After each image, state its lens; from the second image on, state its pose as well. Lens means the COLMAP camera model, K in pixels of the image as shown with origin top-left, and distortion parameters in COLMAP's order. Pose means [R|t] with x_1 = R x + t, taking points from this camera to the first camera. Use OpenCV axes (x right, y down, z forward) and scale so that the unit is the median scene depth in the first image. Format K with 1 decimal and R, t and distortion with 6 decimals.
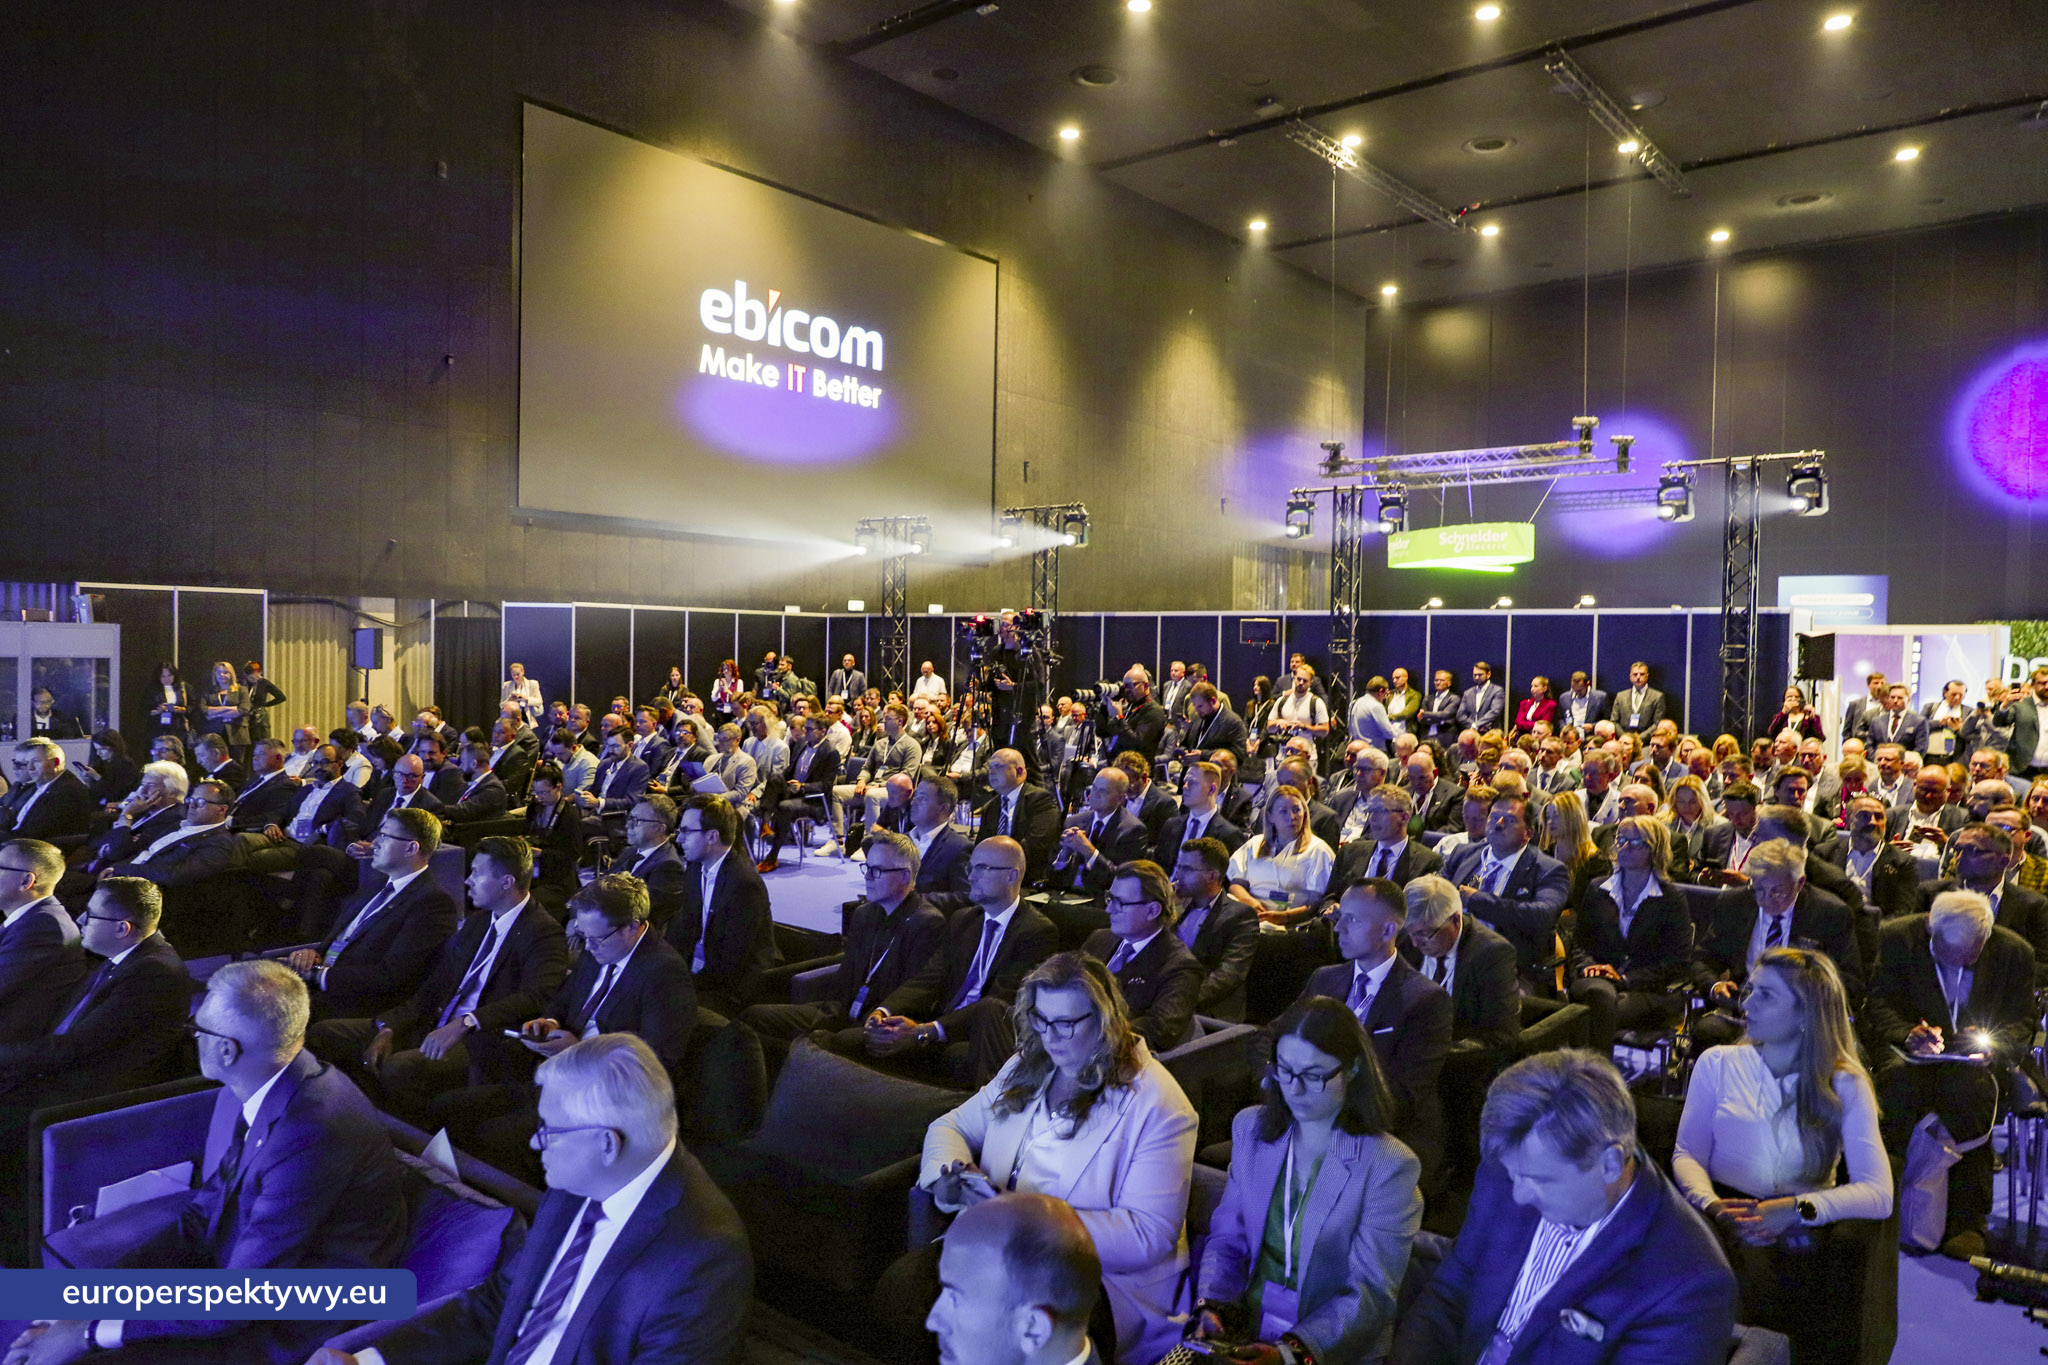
lens RADIAL K [[1380.3, 0, 1027.8], [0, 1380.3, 686.9], [0, 0, 1]] dist [-0.015498, 0.021910]
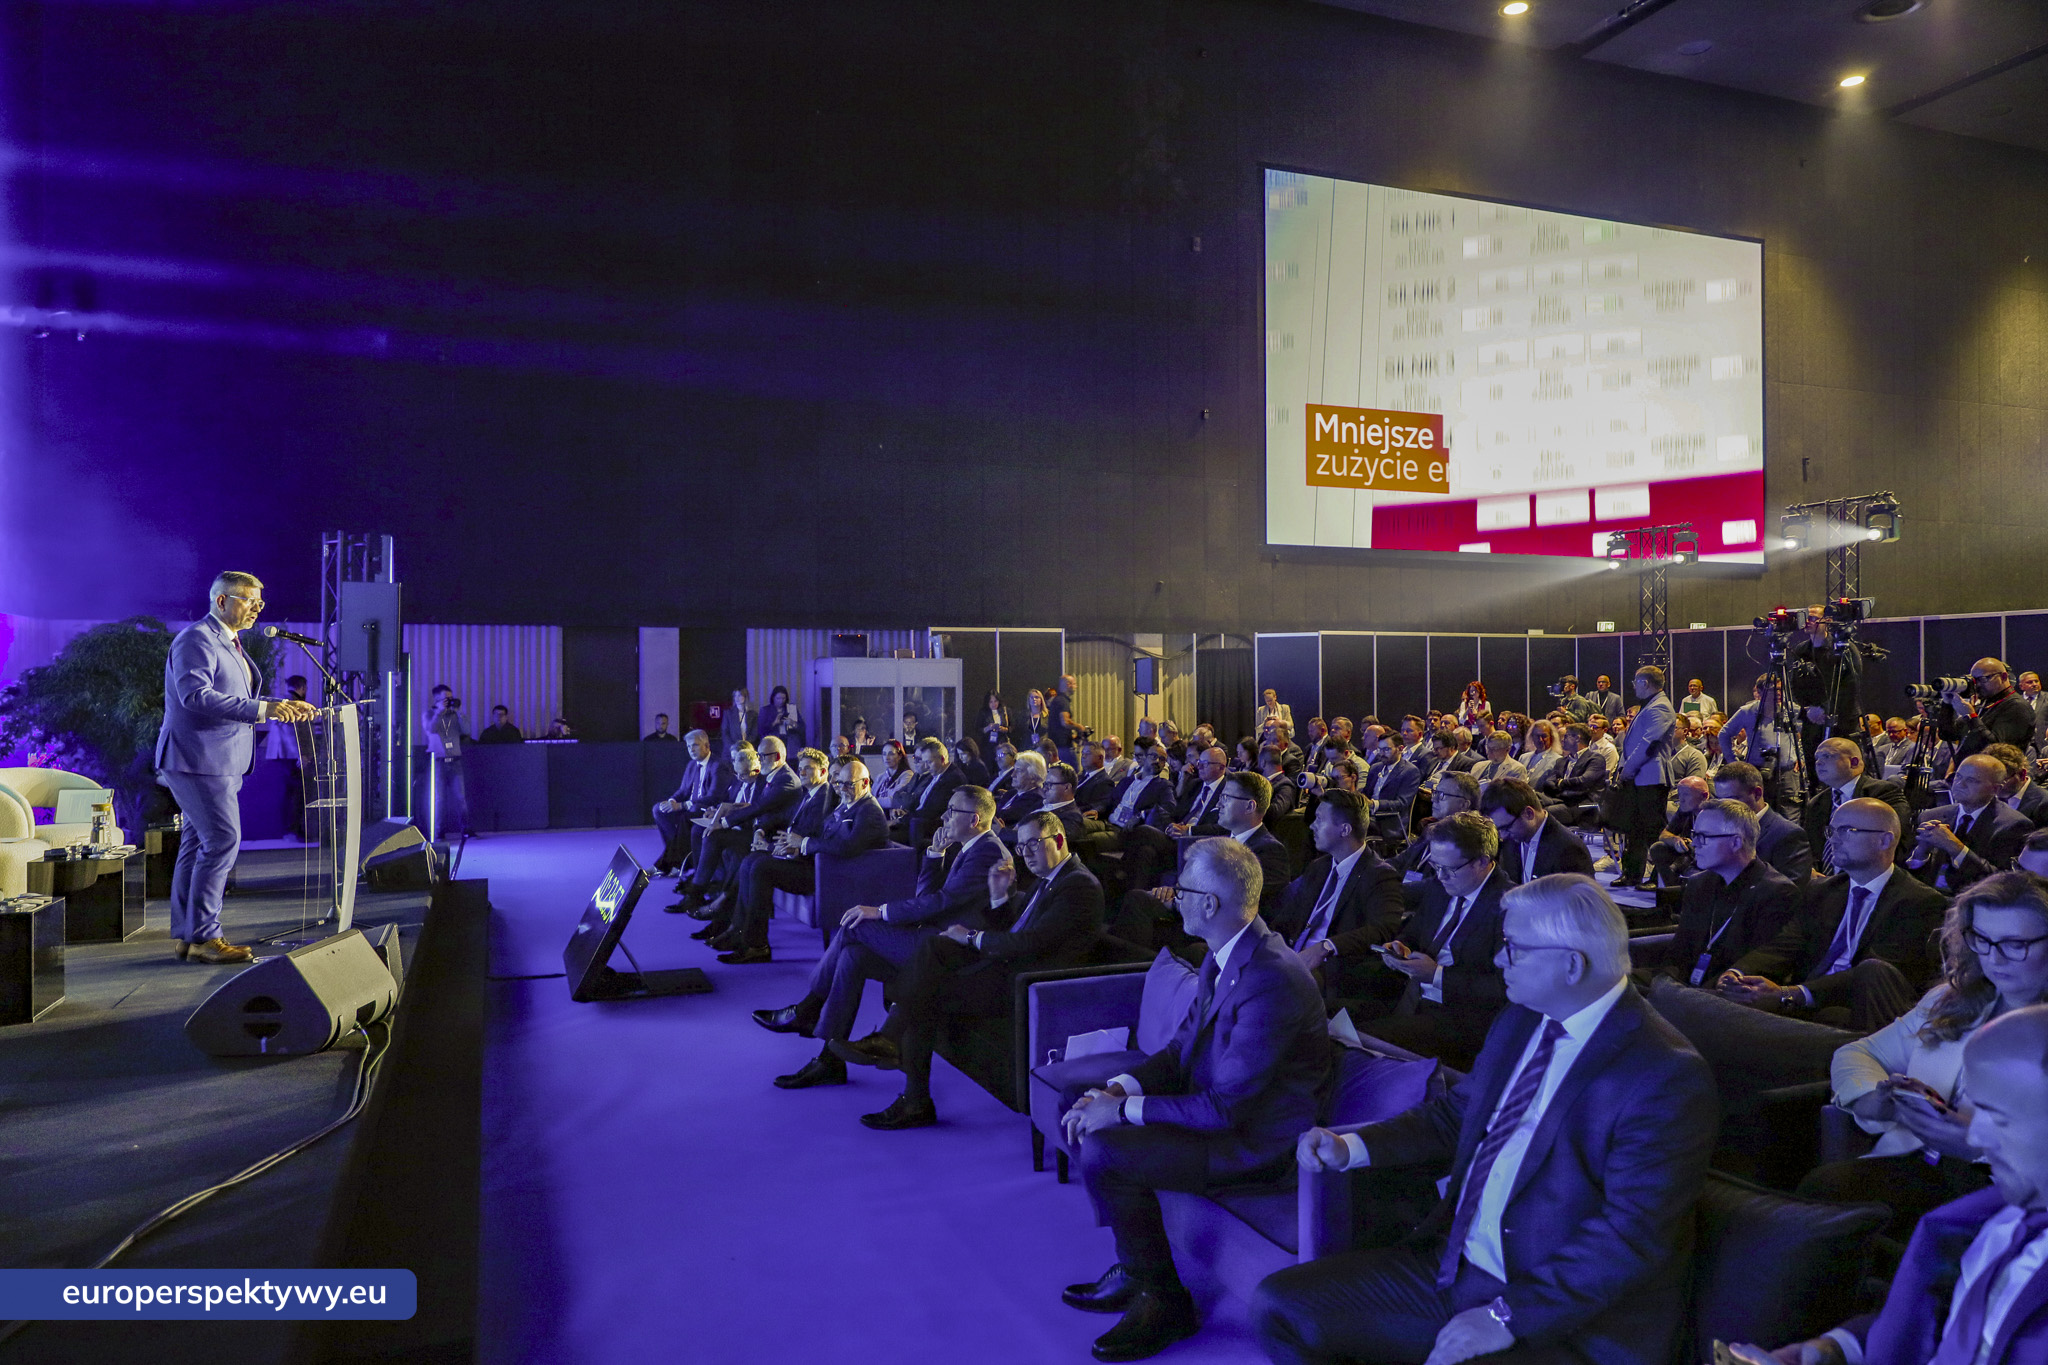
lens RADIAL K [[1380.3, 0, 1027.8], [0, 1380.3, 686.9], [0, 0, 1]] dist [-0.015498, 0.021910]
pose [[0.872555, -0.022181, -0.488012, -0.033238], [0.007252, 0.999447, -0.032462, 0.033230], [0.488463, 0.024786, 0.872233, -0.047329]]
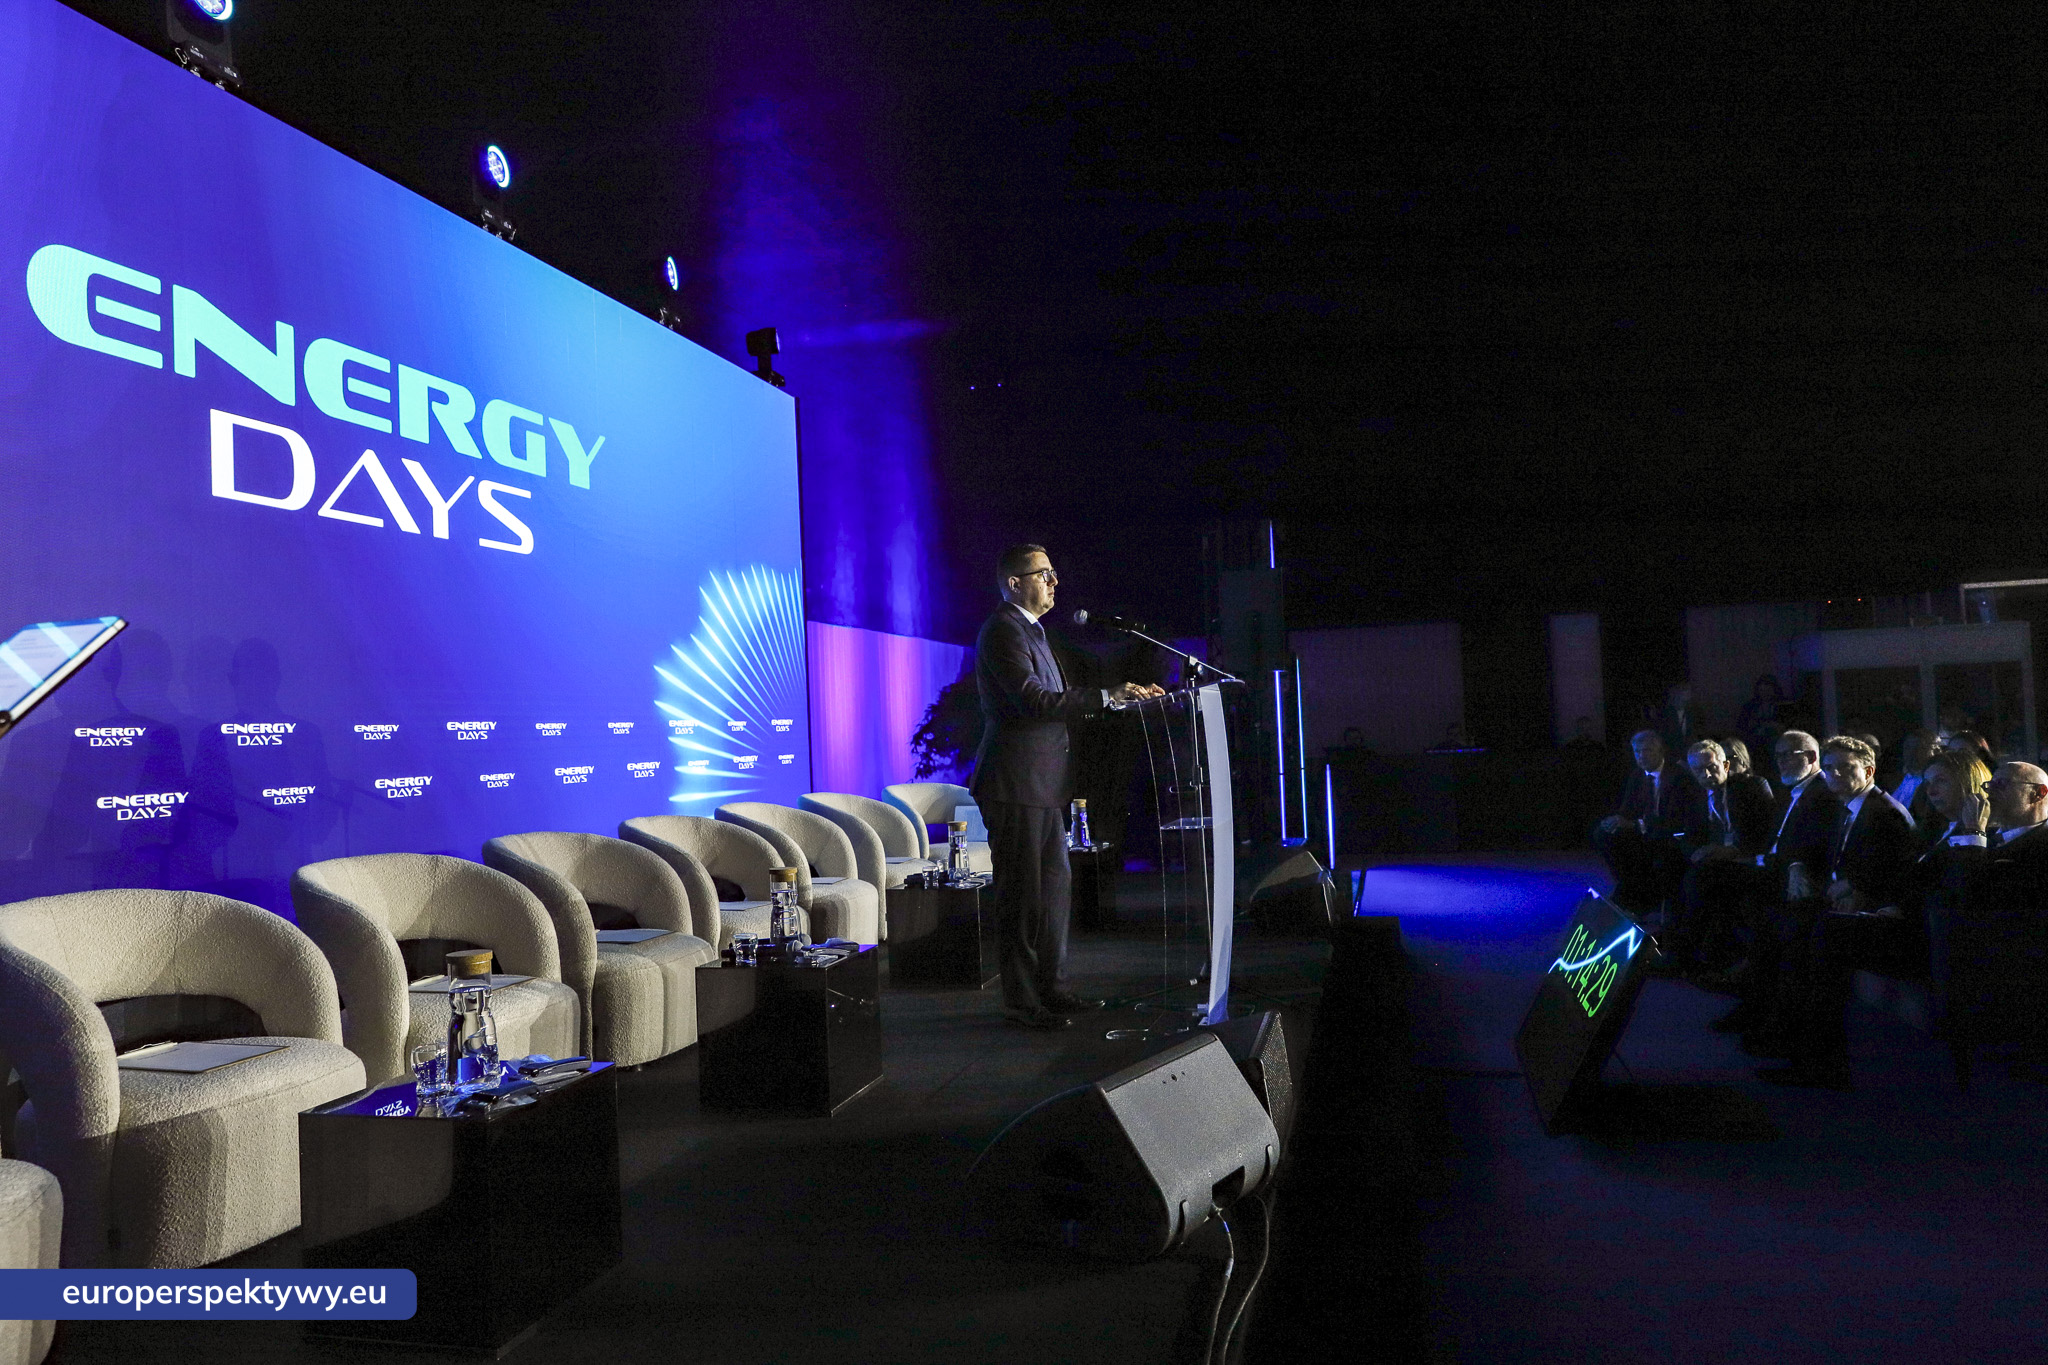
lens RADIAL K [[1380.3, 0, 1027.8], [0, 1380.3, 686.9], [0, 0, 1]] dist [-0.015498, 0.021910]
pose [[0.423319, -0.064861, -0.903656, -0.280959], [0.028983, 0.997893, -0.058048, 0.046357], [0.905517, -0.001617, 0.424307, 0.146215]]
